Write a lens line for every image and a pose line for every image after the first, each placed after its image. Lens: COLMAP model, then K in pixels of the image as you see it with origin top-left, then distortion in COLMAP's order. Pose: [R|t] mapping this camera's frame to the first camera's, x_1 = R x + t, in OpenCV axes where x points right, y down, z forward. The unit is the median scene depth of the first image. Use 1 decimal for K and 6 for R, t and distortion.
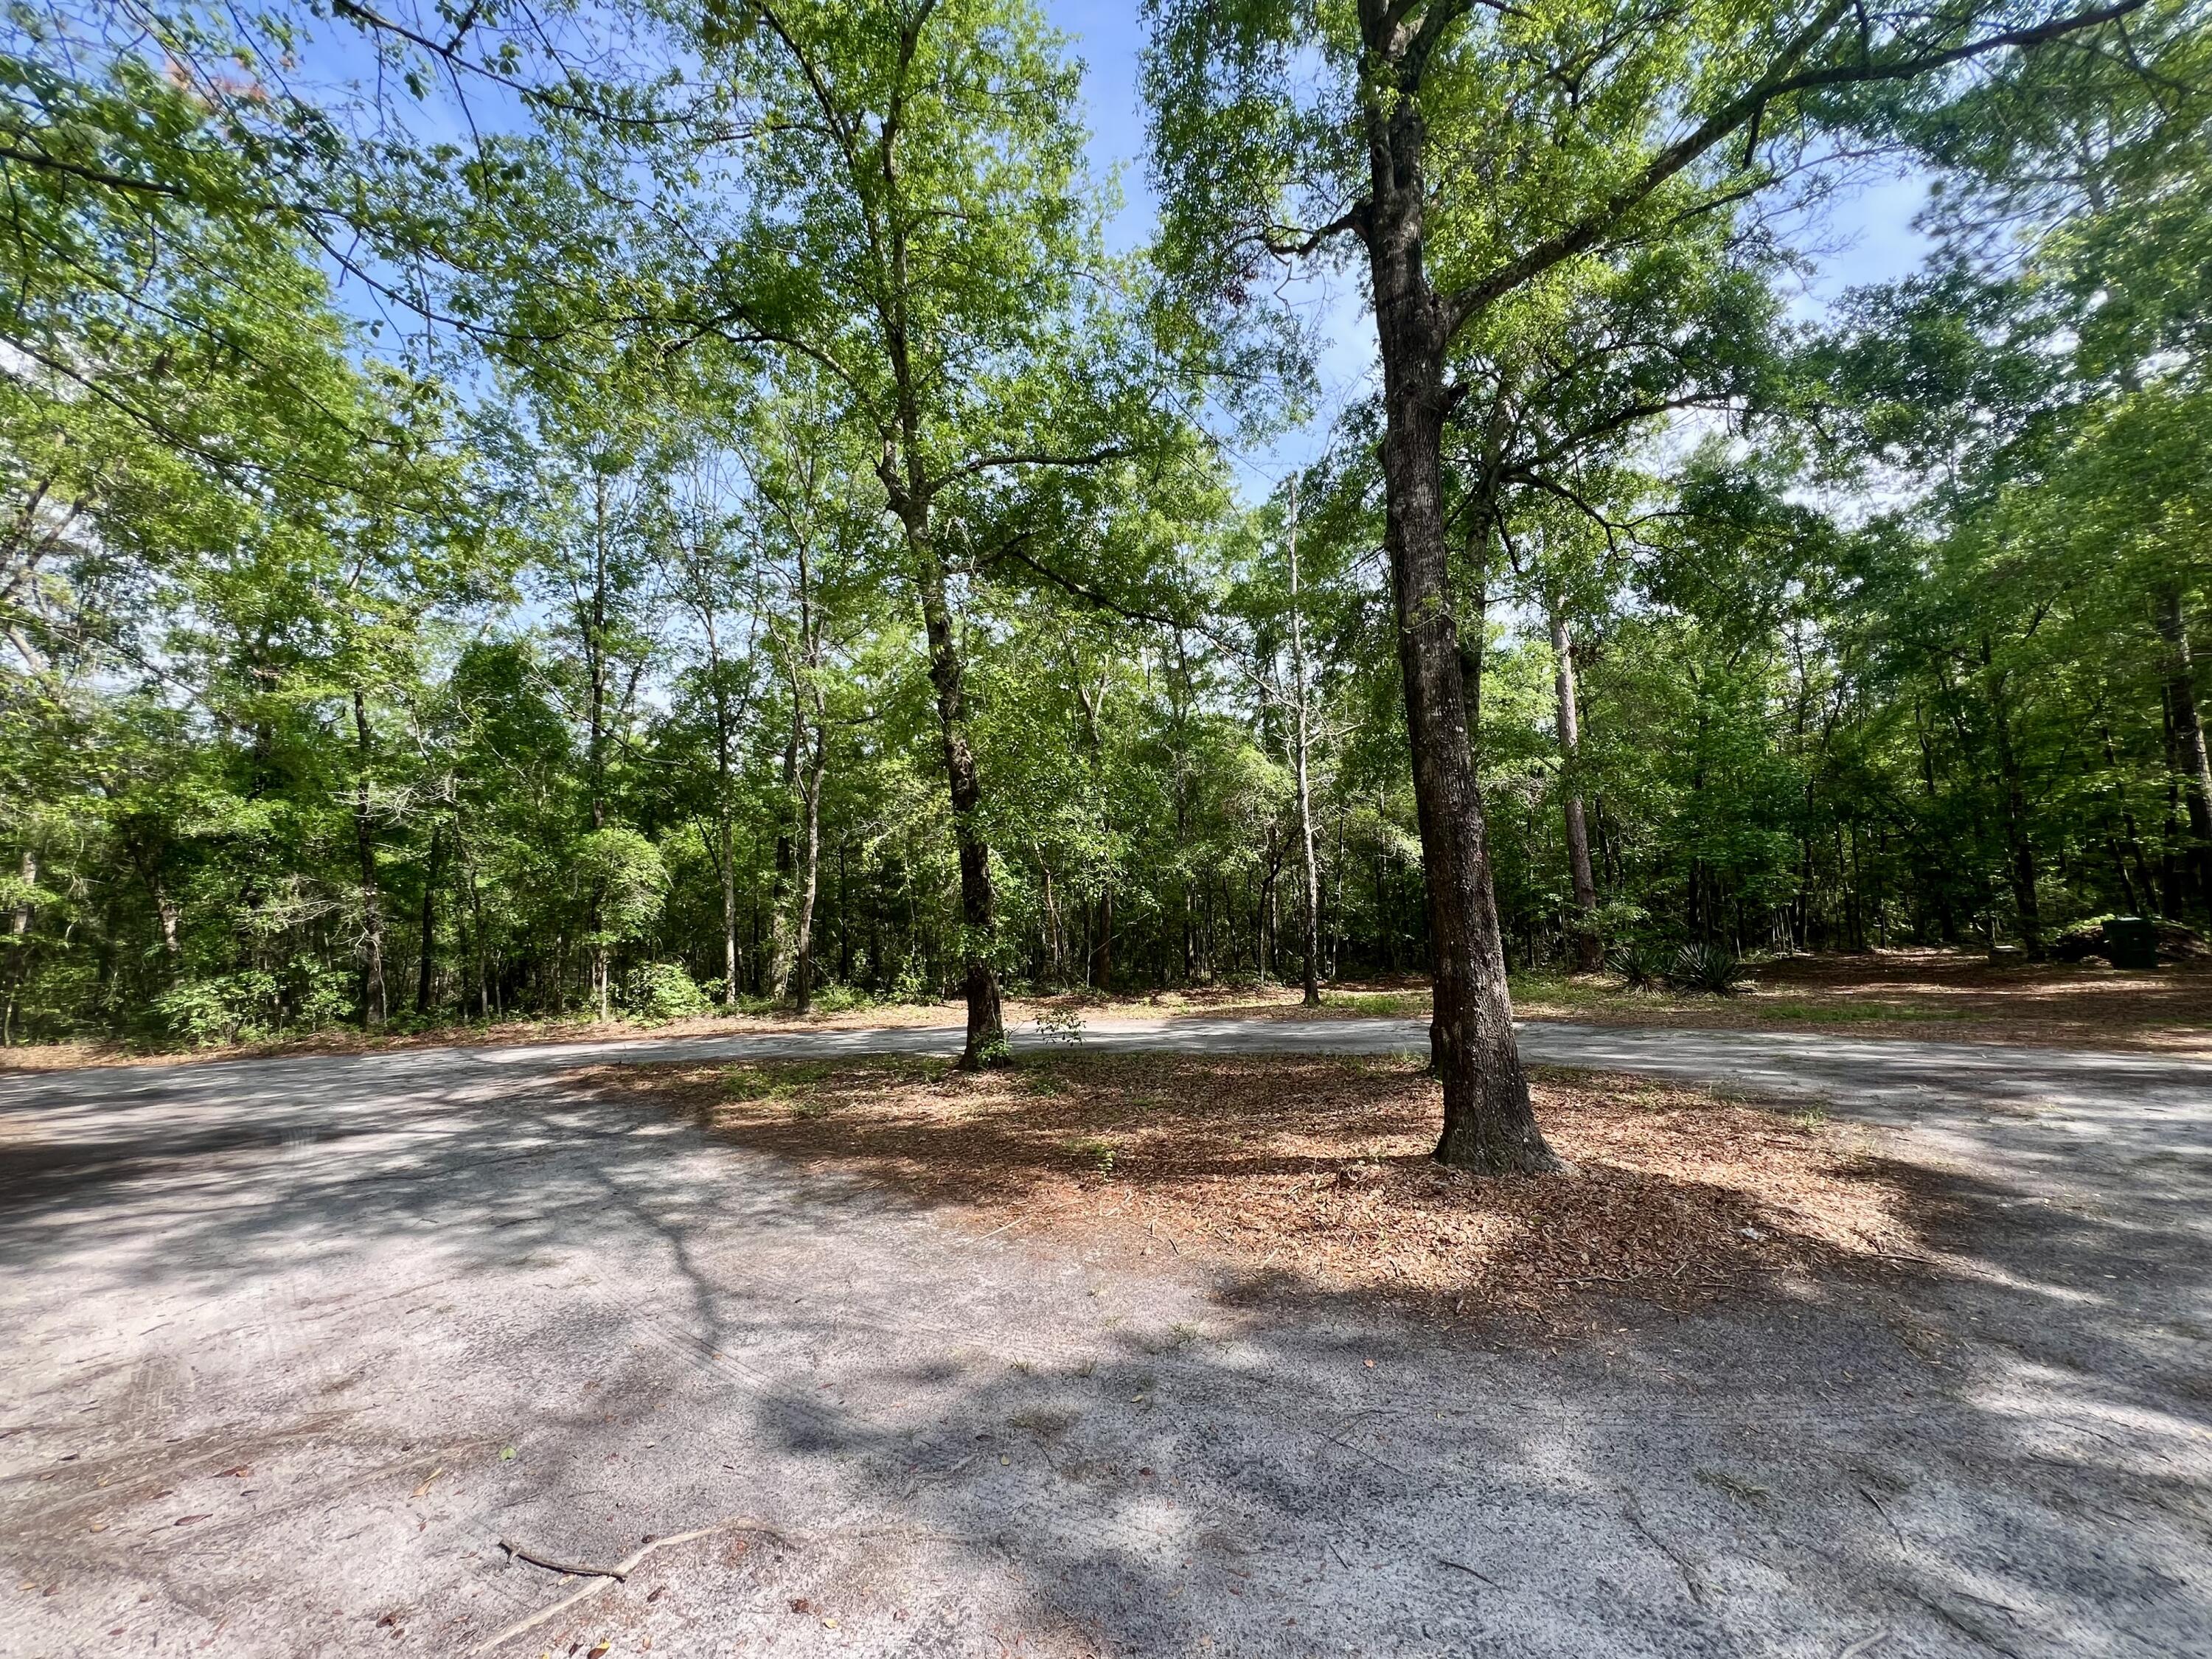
lens RADIAL K [[882.2, 0, 1109.3], [0, 882.2, 831.2], [0, 0, 1]] dist [-0.000834, 0.000000]
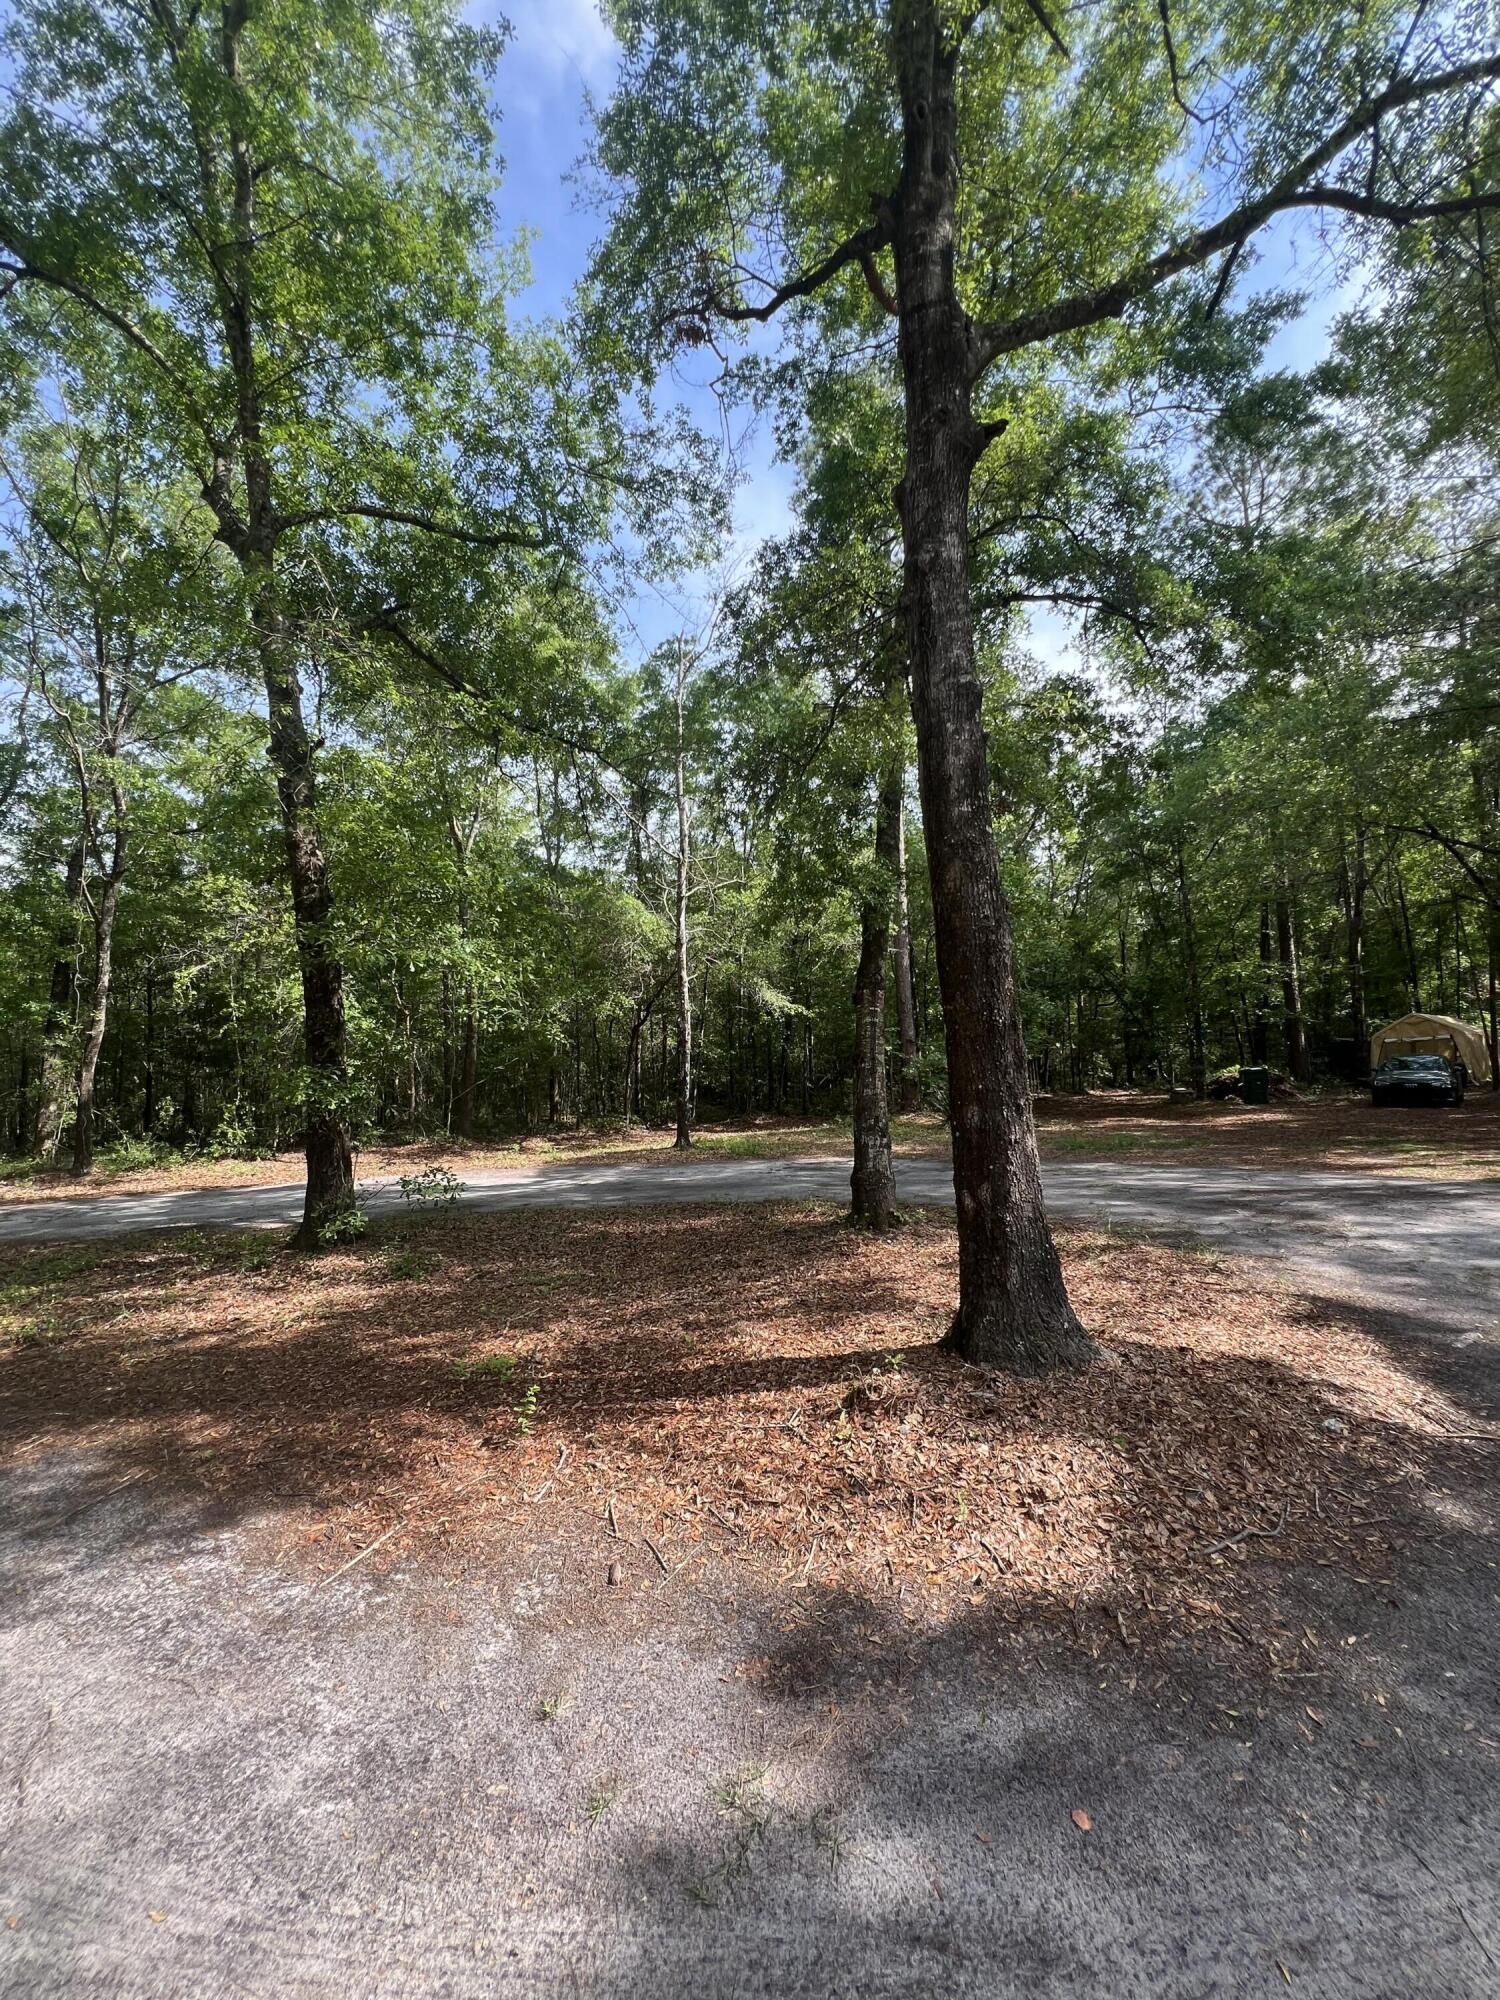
lens RADIAL K [[797.7, 0, 743.9], [0, 797.7, 993.5], [0, 0, 1]] dist [-0.000834, 0.000000]
pose [[0.942626, 0.035560, 0.331951, -0.024973], [-0.038325, 0.999264, 0.001786, 0.017790], [-0.331643, -0.014406, 0.943295, 0.142567]]
